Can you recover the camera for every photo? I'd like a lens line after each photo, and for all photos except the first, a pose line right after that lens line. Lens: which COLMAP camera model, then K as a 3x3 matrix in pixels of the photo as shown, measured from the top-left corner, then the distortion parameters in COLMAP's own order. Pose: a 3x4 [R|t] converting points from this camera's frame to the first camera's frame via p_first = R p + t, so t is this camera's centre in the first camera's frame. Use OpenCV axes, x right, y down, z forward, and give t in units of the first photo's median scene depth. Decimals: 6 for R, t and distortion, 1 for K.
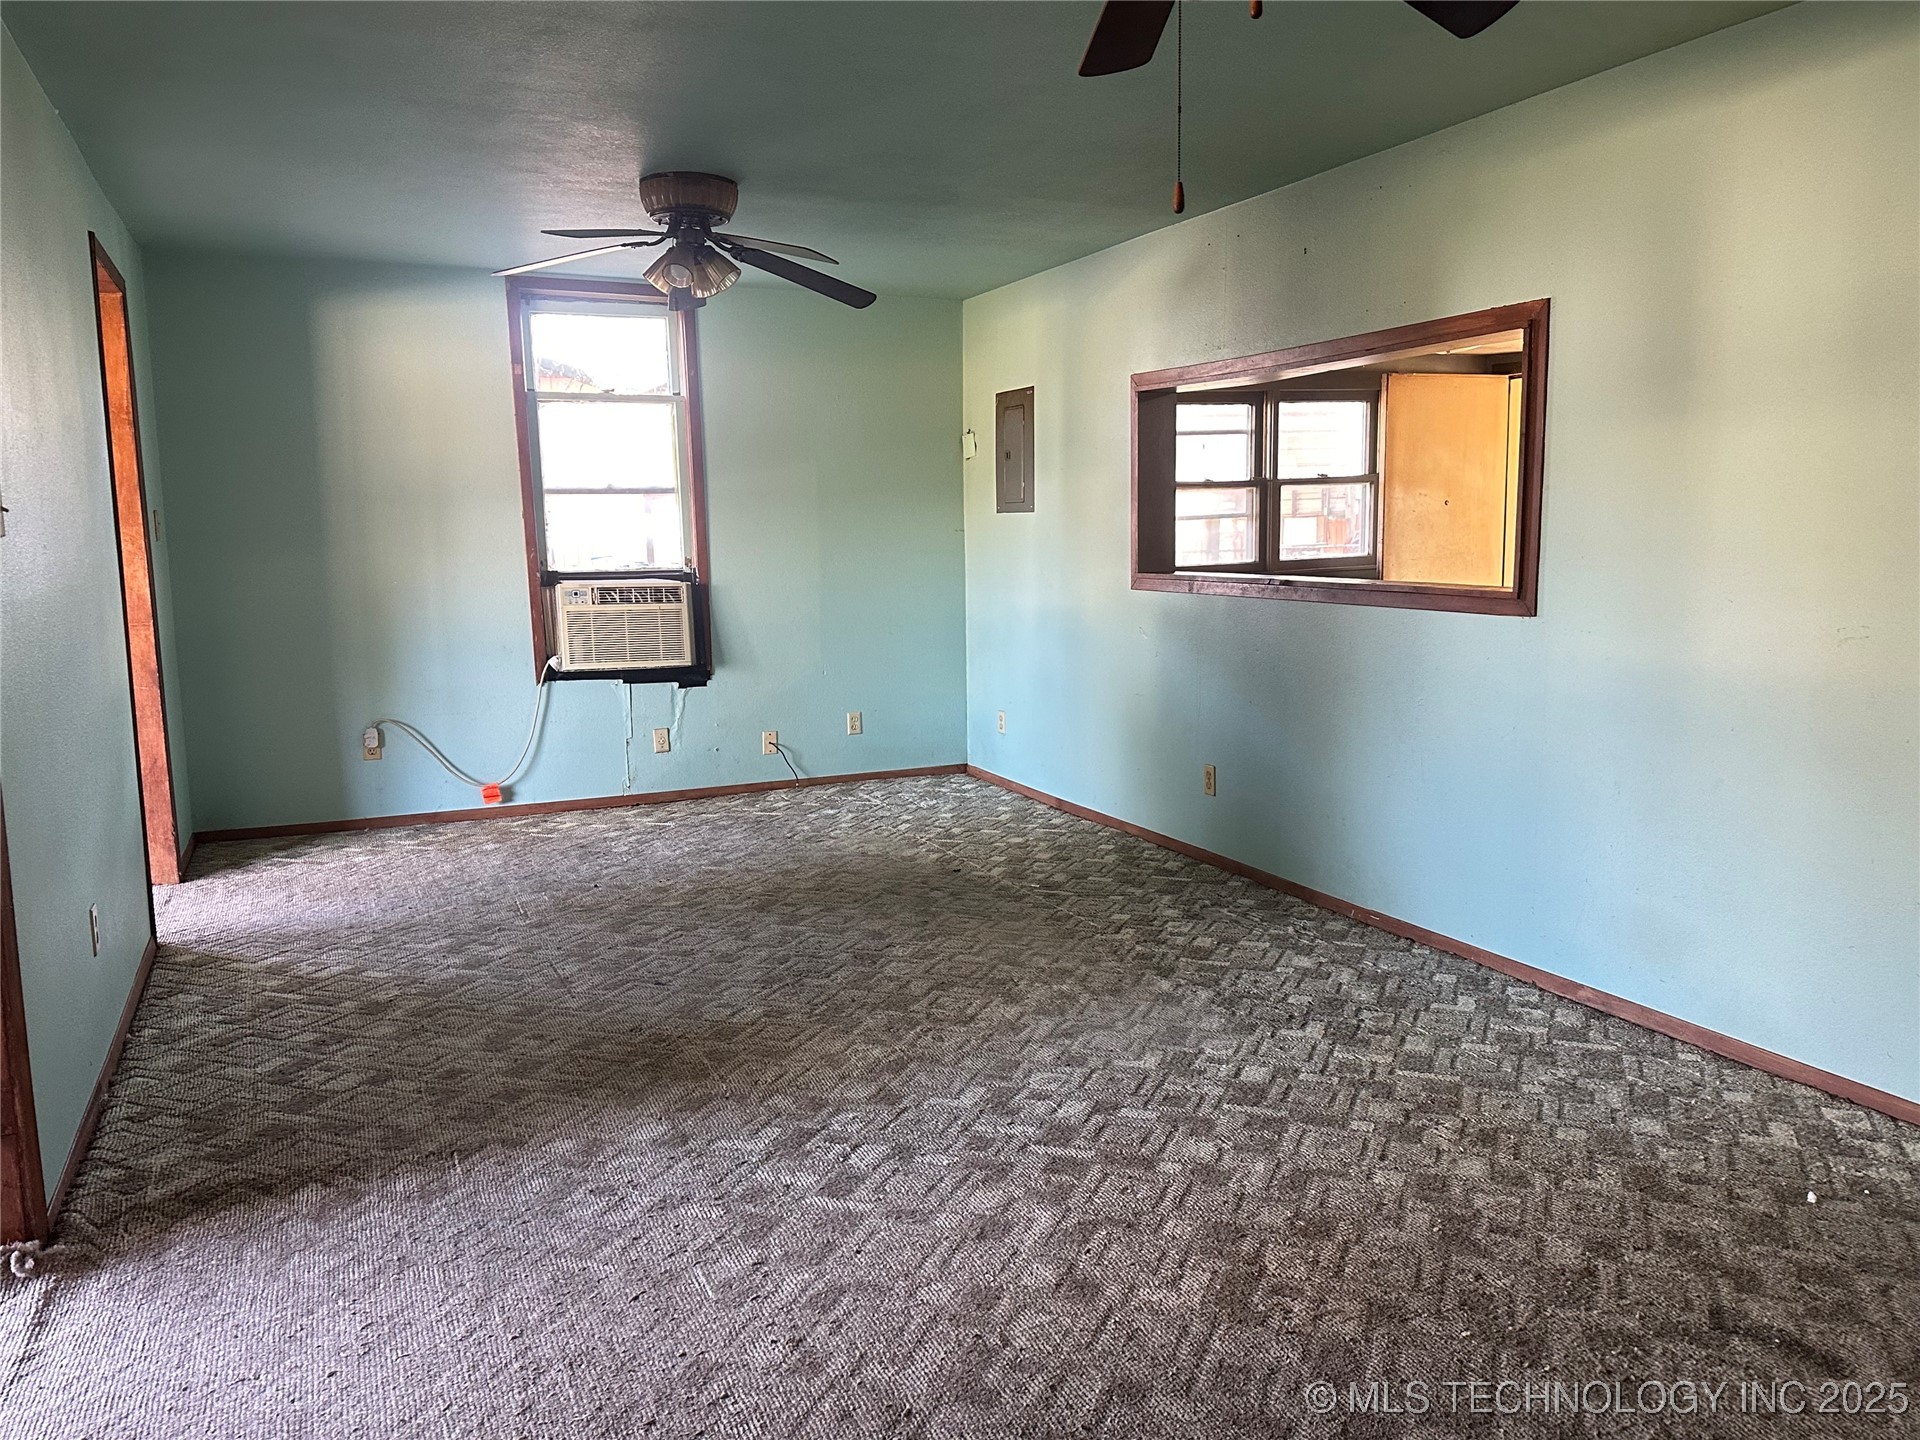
lens RADIAL K [[1398.6, 0, 948.3], [0, 1398.6, 731.4], [0, 0, 1]] dist [0.066959, -0.047193]
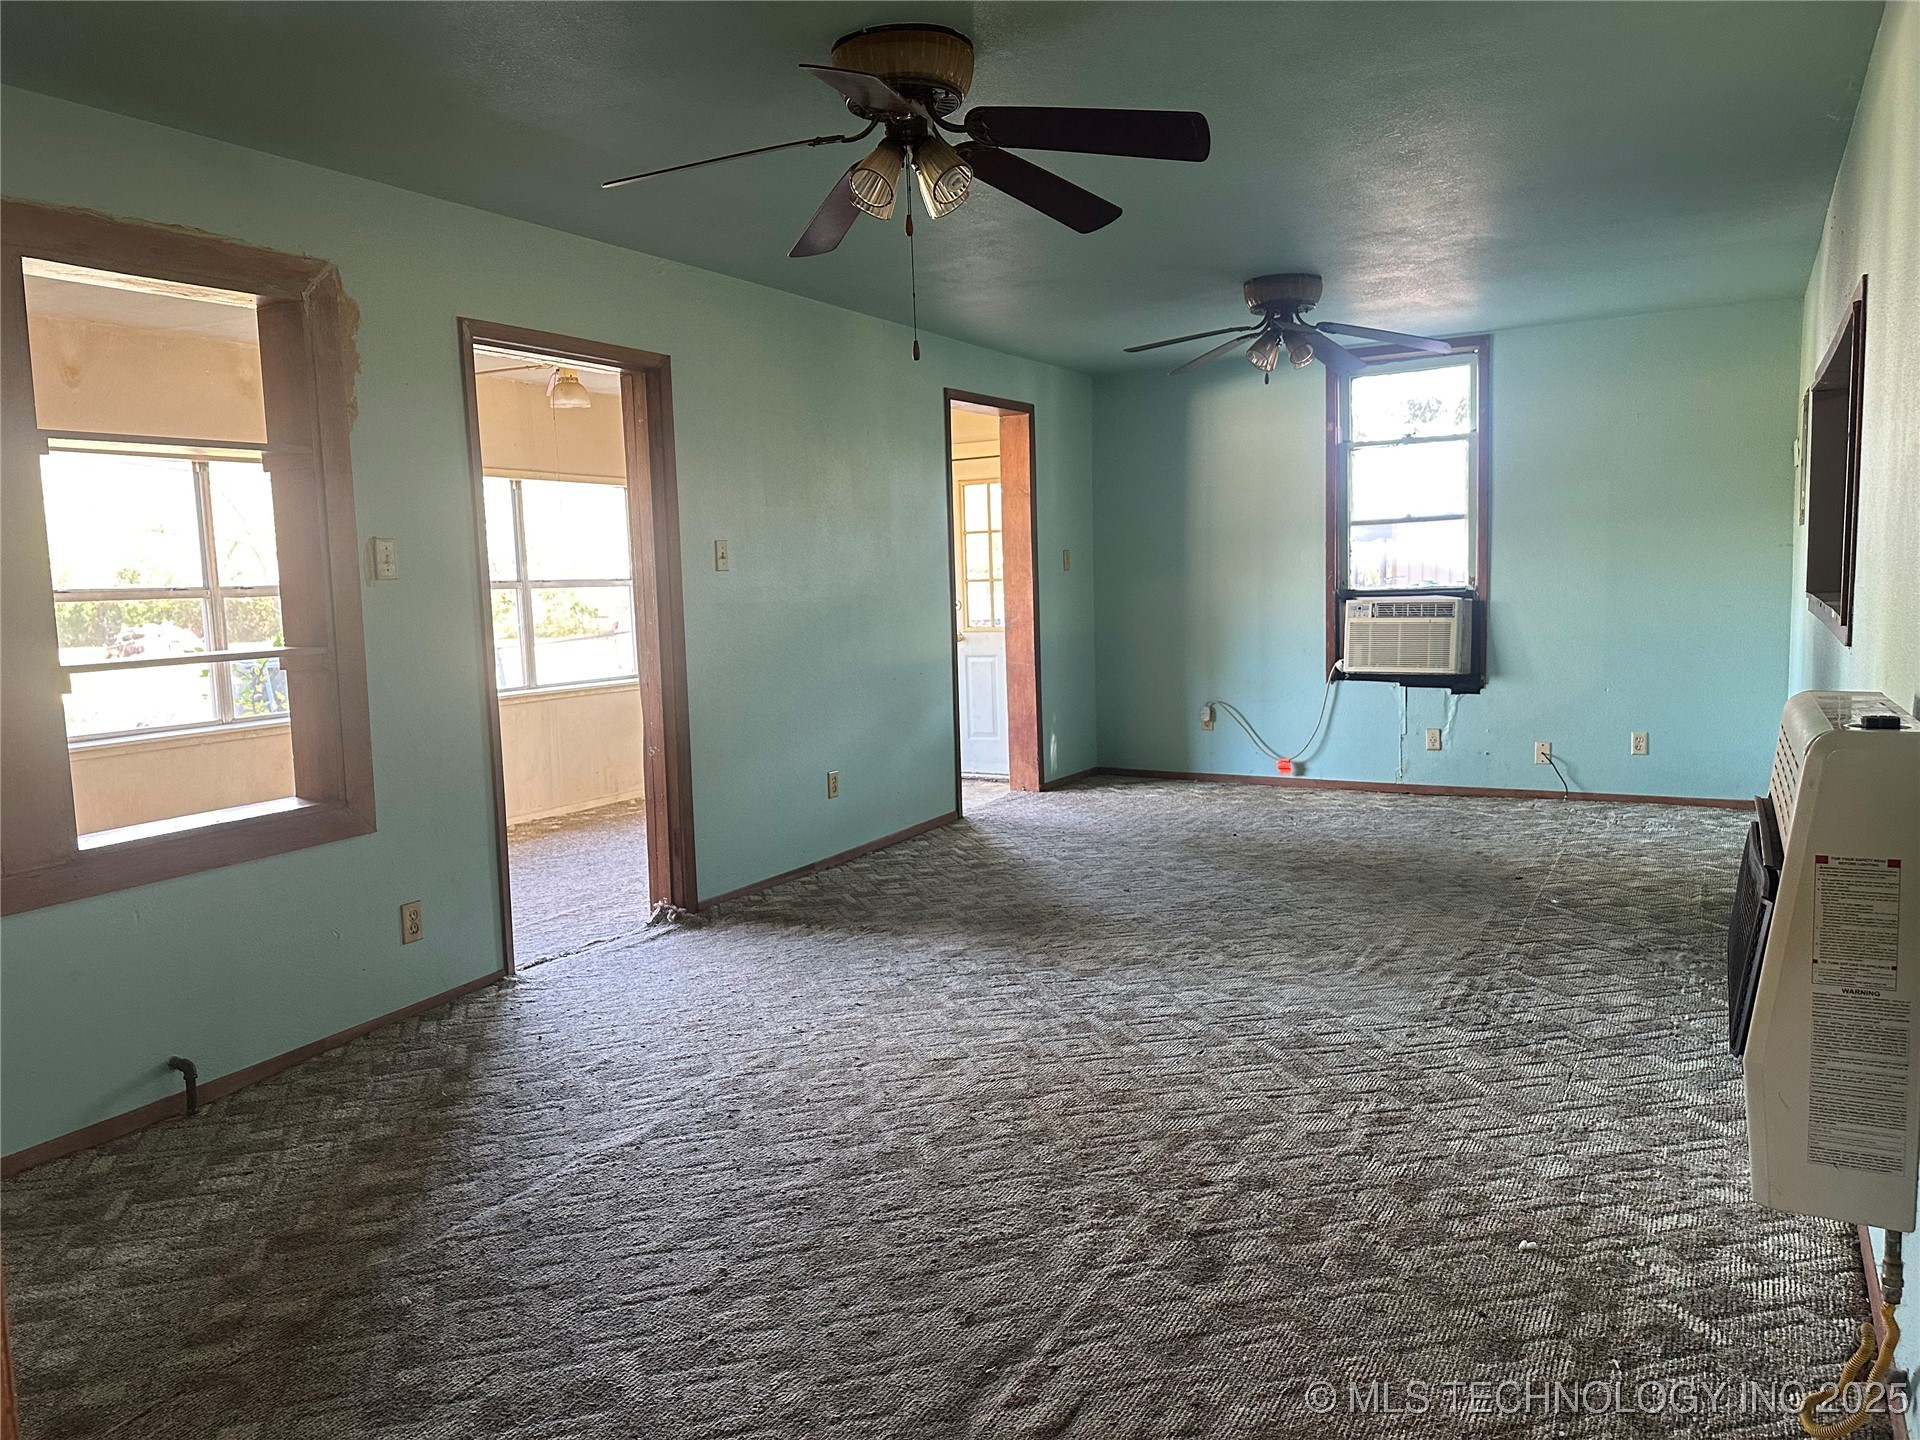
lens RADIAL K [[1333.1, 0, 951.4], [0, 1333.1, 716.4], [0, 0, 1]] dist [0.028739, -0.040532]
pose [[0.583839, 0.081607, -0.807758, 0.455906], [-0.098435, 0.994711, 0.029347, -0.005597], [0.805880, 0.062377, 0.588784, 0.058956]]
